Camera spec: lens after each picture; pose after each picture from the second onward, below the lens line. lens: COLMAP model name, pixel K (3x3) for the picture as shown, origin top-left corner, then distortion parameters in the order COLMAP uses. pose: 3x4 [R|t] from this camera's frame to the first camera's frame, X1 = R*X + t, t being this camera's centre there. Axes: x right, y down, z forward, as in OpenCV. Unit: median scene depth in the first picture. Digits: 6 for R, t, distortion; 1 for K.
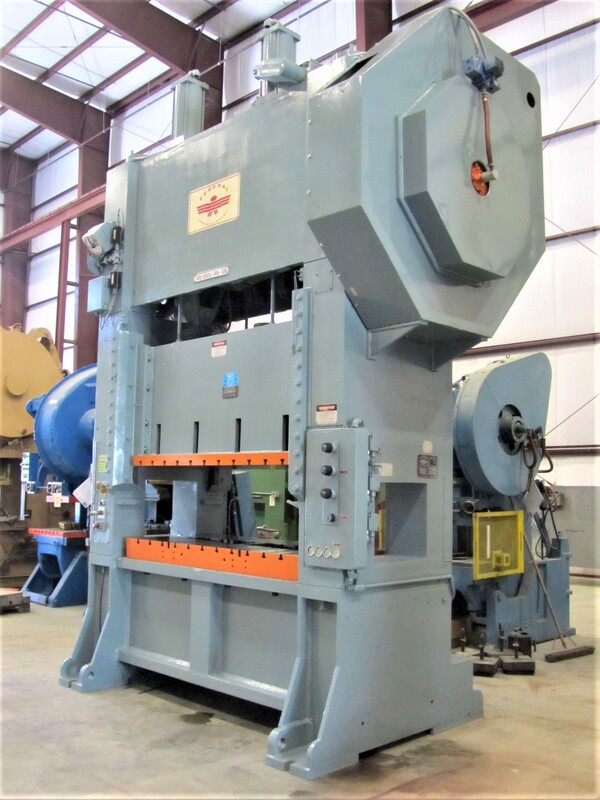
lens RADIAL K [[852.6, 0, 300.5], [0, 852.6, 399.1], [0, 0, 1]] dist [0.001460, 0.000000]
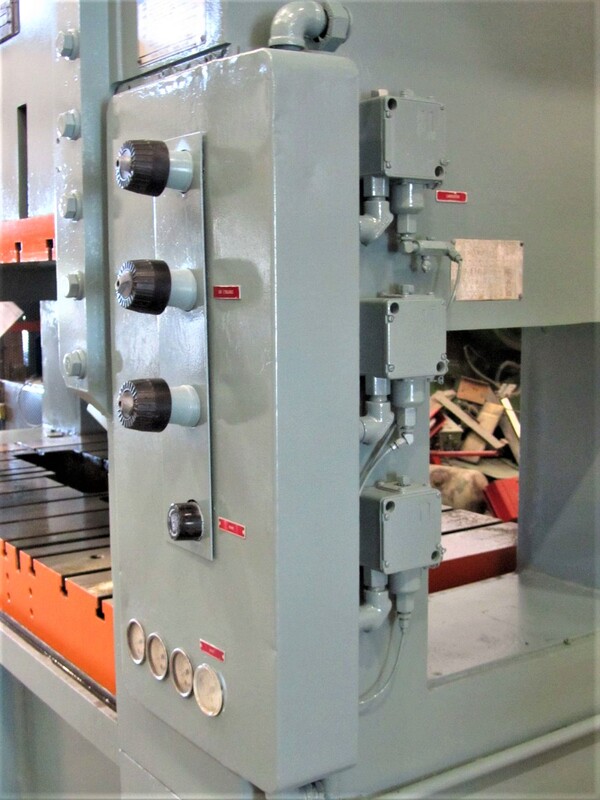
lens RADIAL K [[1143.6, 0, 299.9], [0, 1143.6, 400.0], [0, 0, 1]] dist [-0.203527, 0.000000]
pose [[0.983926, -0.000086, -0.178577, 0.107276], [0.036294, 0.979226, 0.199499, 0.057407], [0.174850, -0.202773, 0.963489, 0.726556]]
